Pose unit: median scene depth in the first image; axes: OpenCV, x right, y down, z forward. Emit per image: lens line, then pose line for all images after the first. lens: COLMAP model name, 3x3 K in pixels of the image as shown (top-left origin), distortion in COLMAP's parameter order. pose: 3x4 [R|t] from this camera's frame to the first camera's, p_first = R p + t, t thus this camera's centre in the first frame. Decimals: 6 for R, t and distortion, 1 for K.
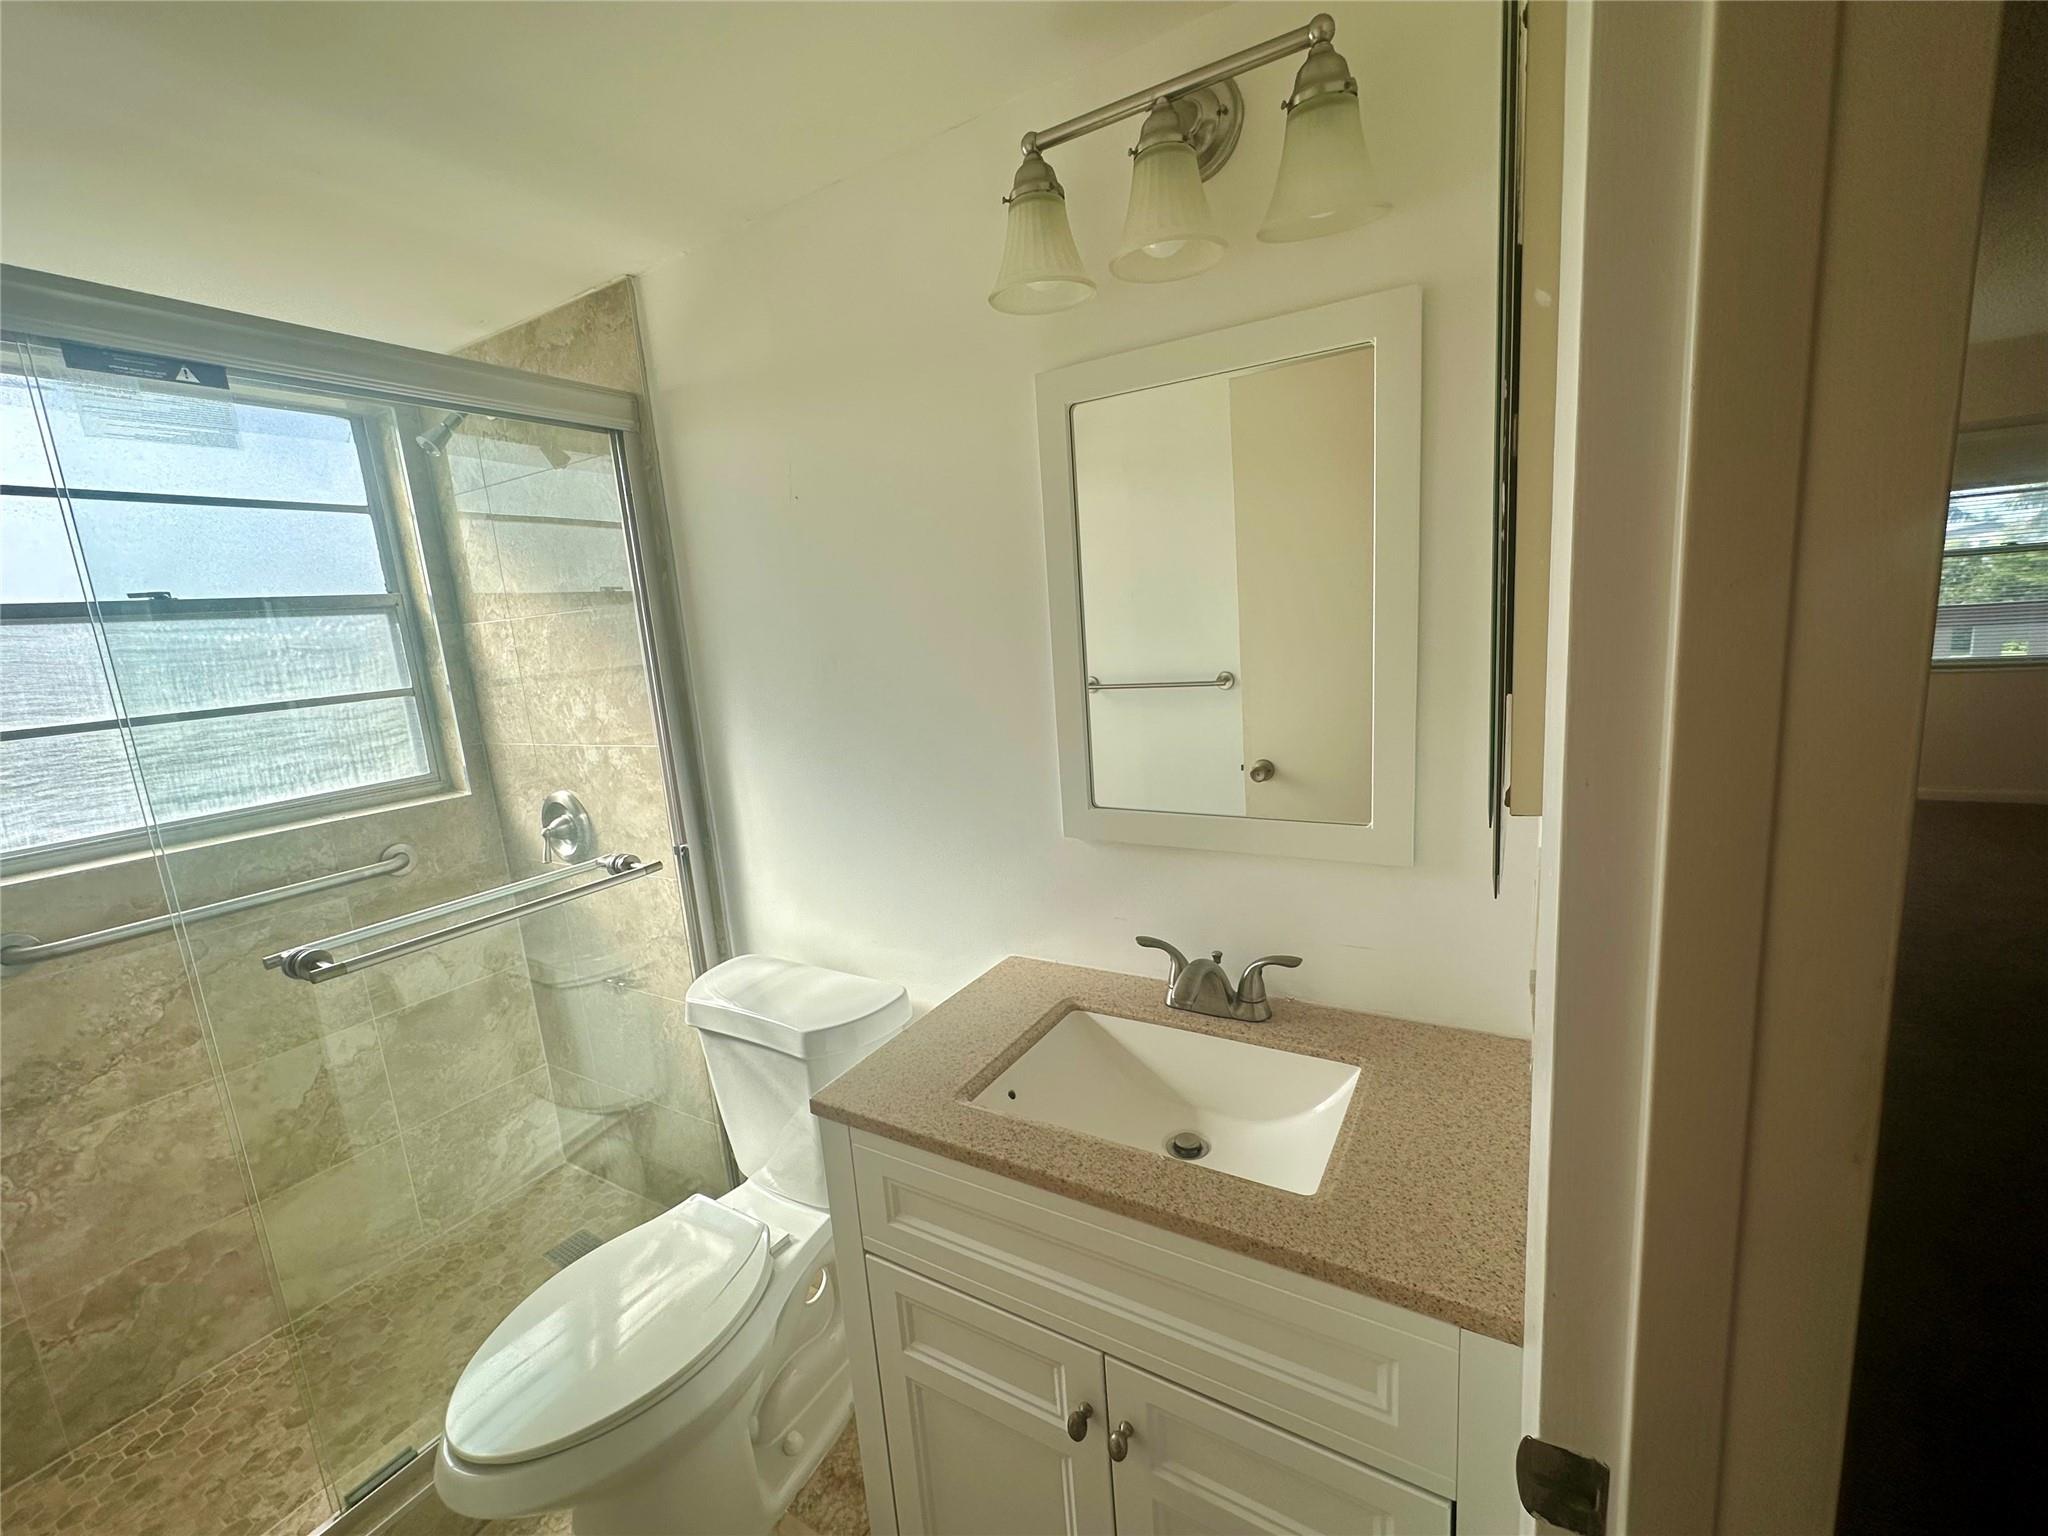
lens RADIAL K [[838.6, 0, 1024.3], [0, 838.6, 770.7], [0, 0, 1]] dist [-0.002208, 0.000324]
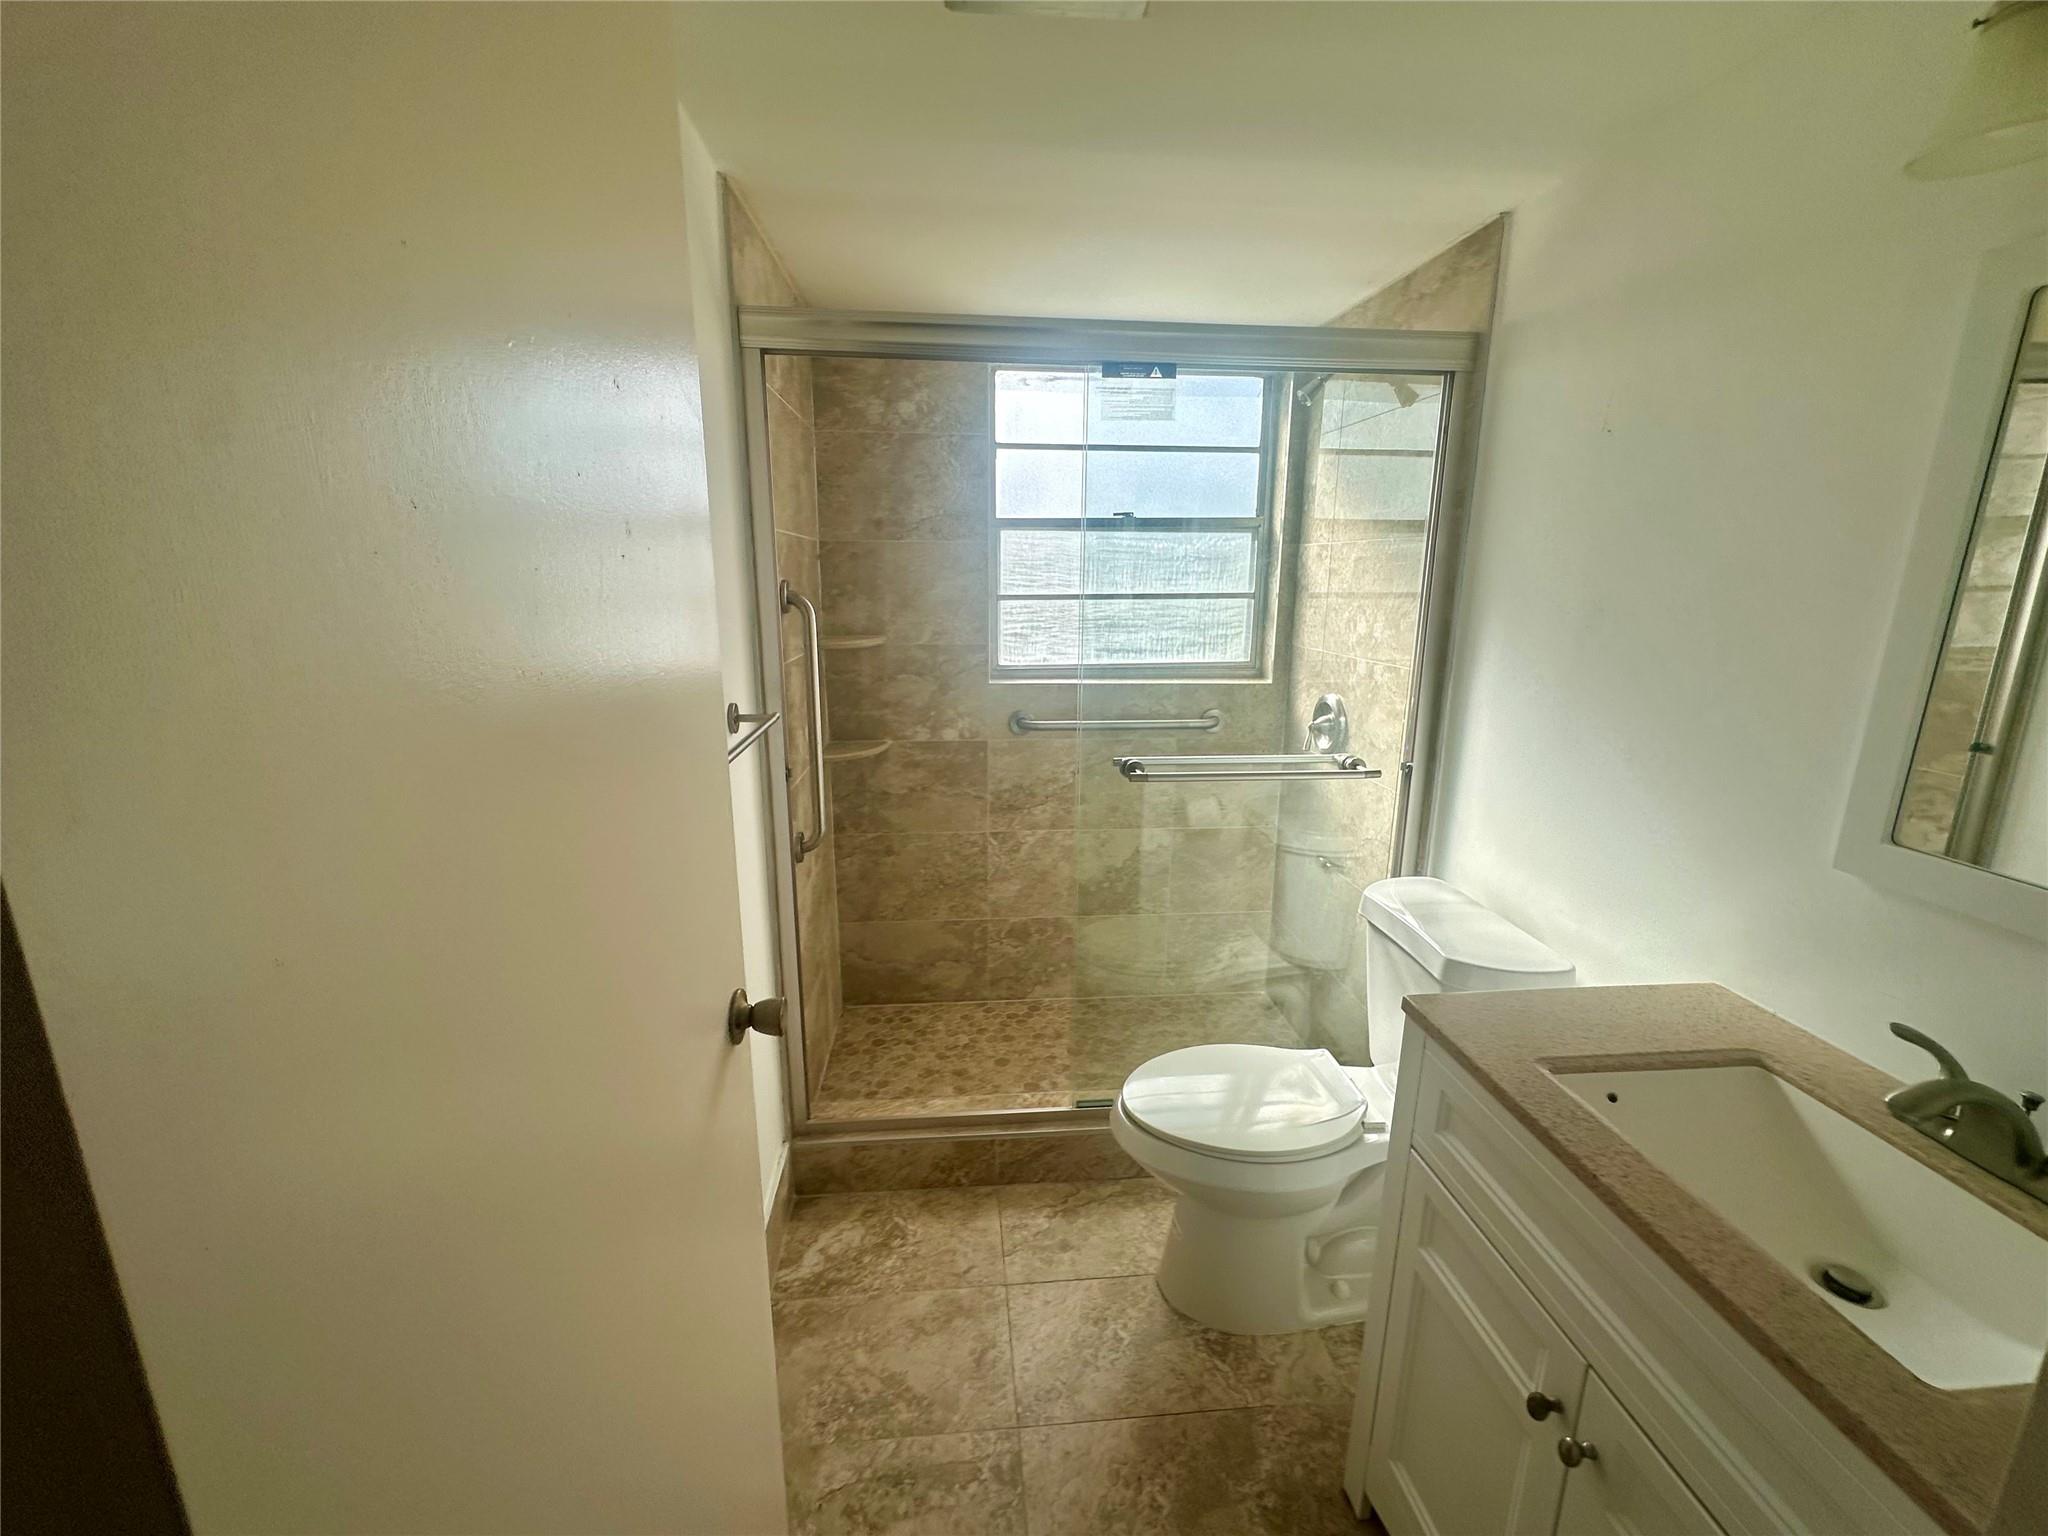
lens RADIAL K [[838.6, 0, 1023.6], [0, 838.6, 766.9], [0, 0, 1]] dist [-0.002208, 0.000324]
pose [[0.586775, 0.260299, -0.766772, 0.151325], [-0.193022, 0.964591, 0.179743, -0.005694], [0.786408, 0.042535, 0.616241, -0.070566]]
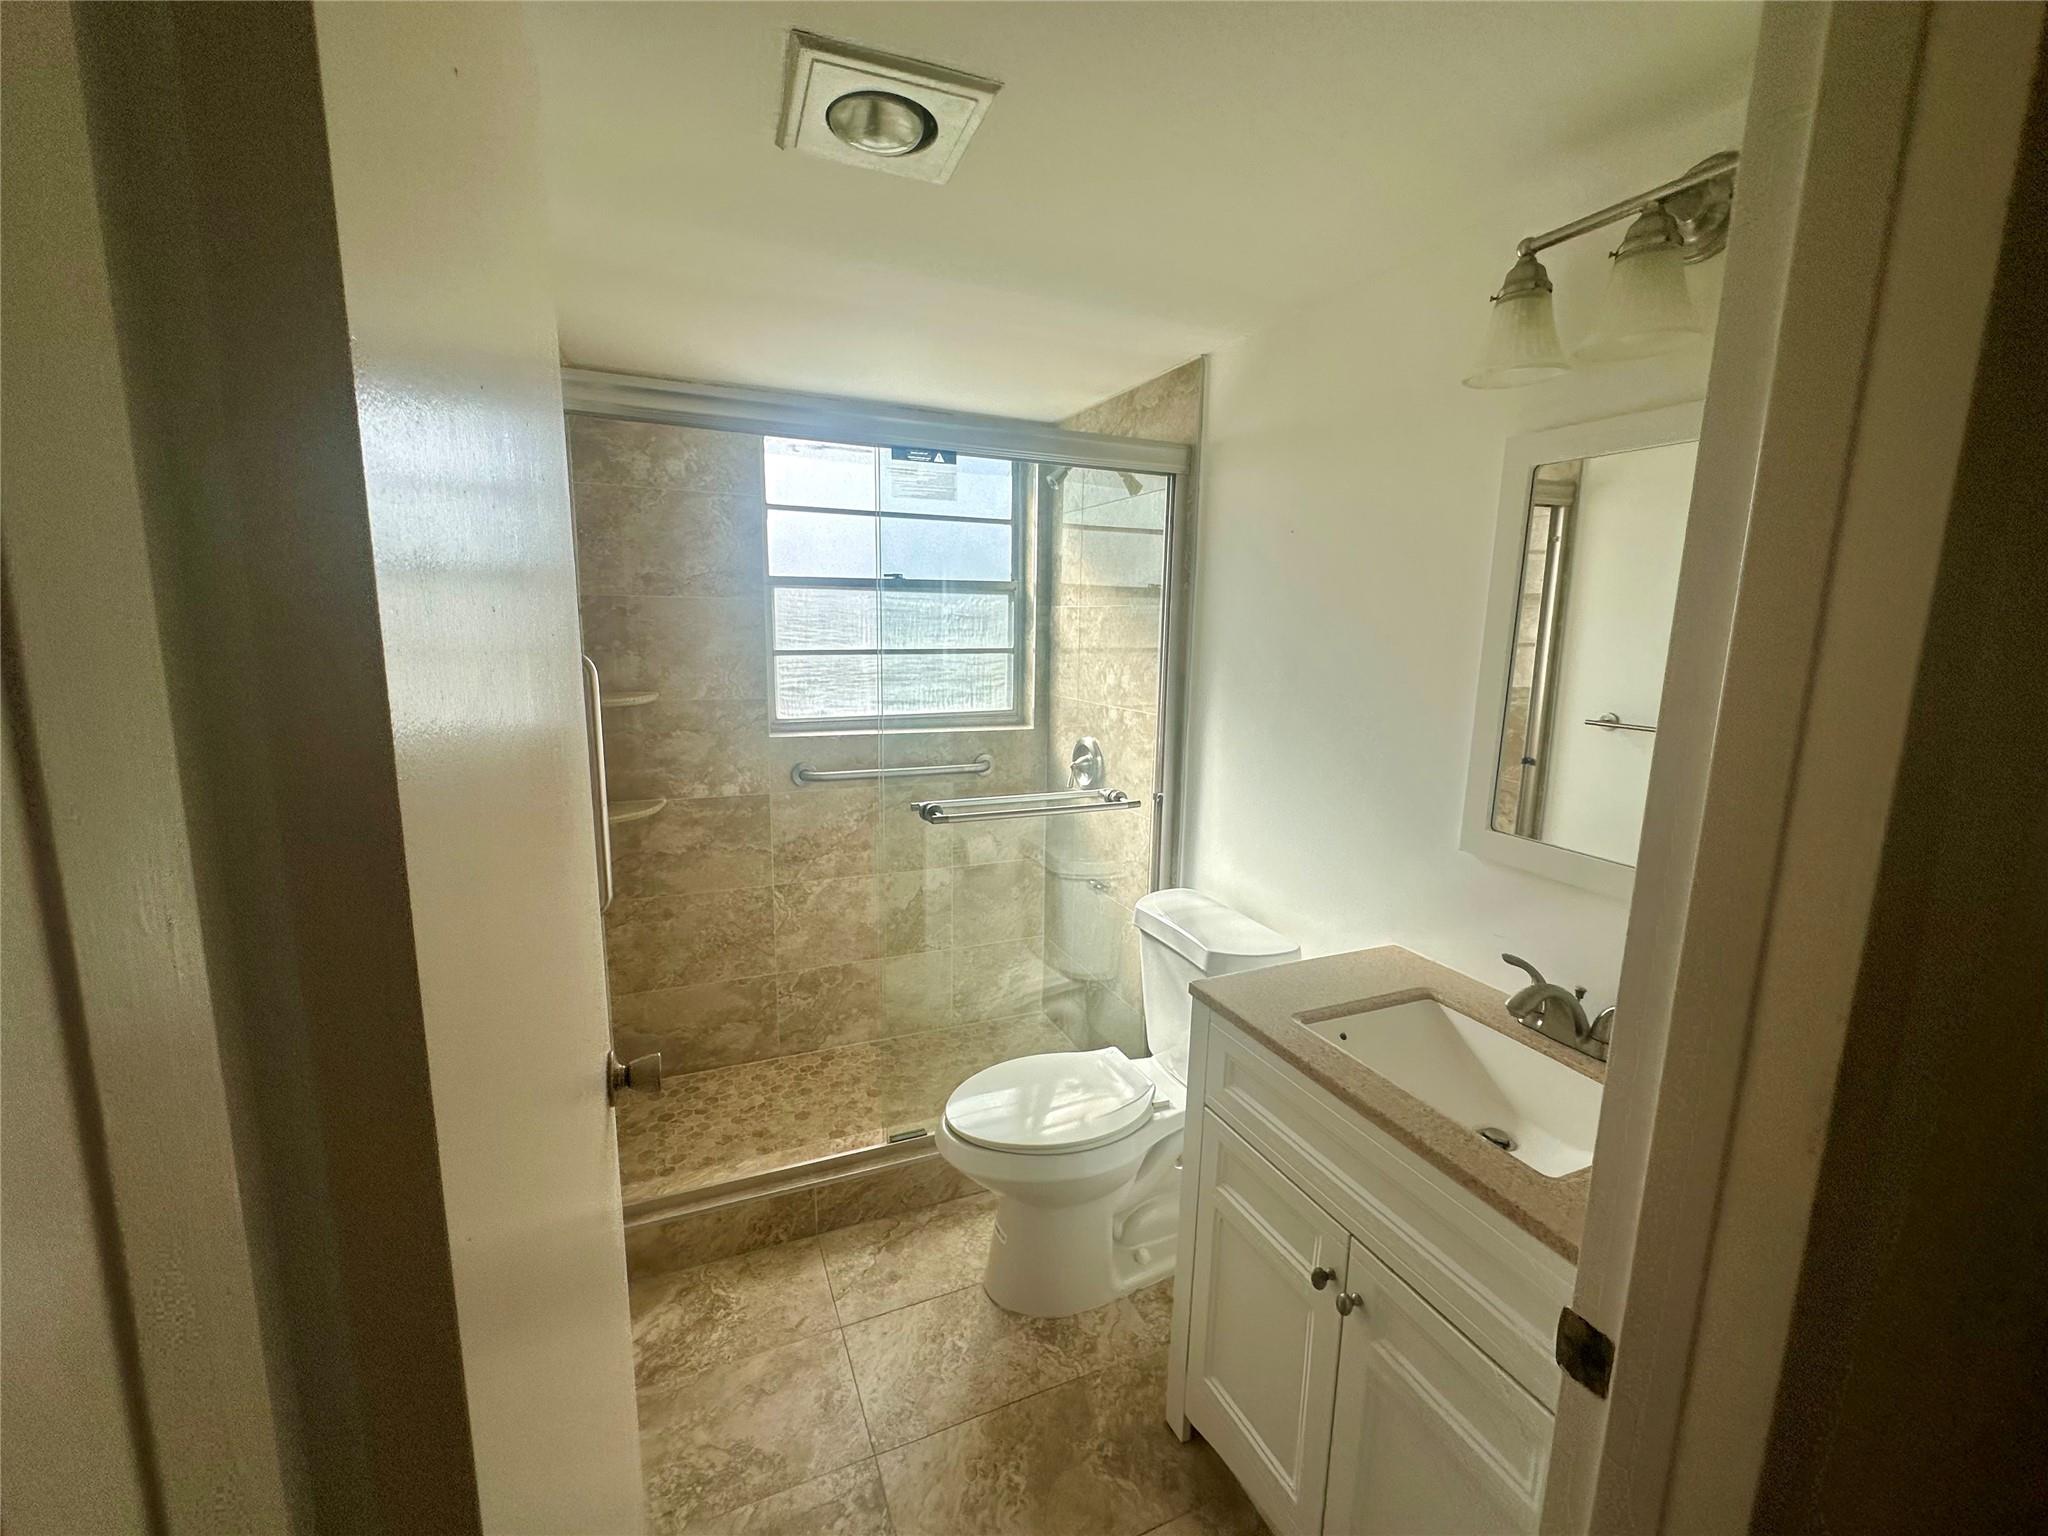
lens RADIAL K [[838.6, 0, 1023.3], [0, 838.6, 766.7], [0, 0, 1]] dist [-0.002208, 0.000324]
pose [[0.808294, 0.186960, -0.558307, 0.151214], [-0.180785, 0.981248, 0.066858, 0.000584], [0.560337, 0.046893, 0.826936, -0.206939]]
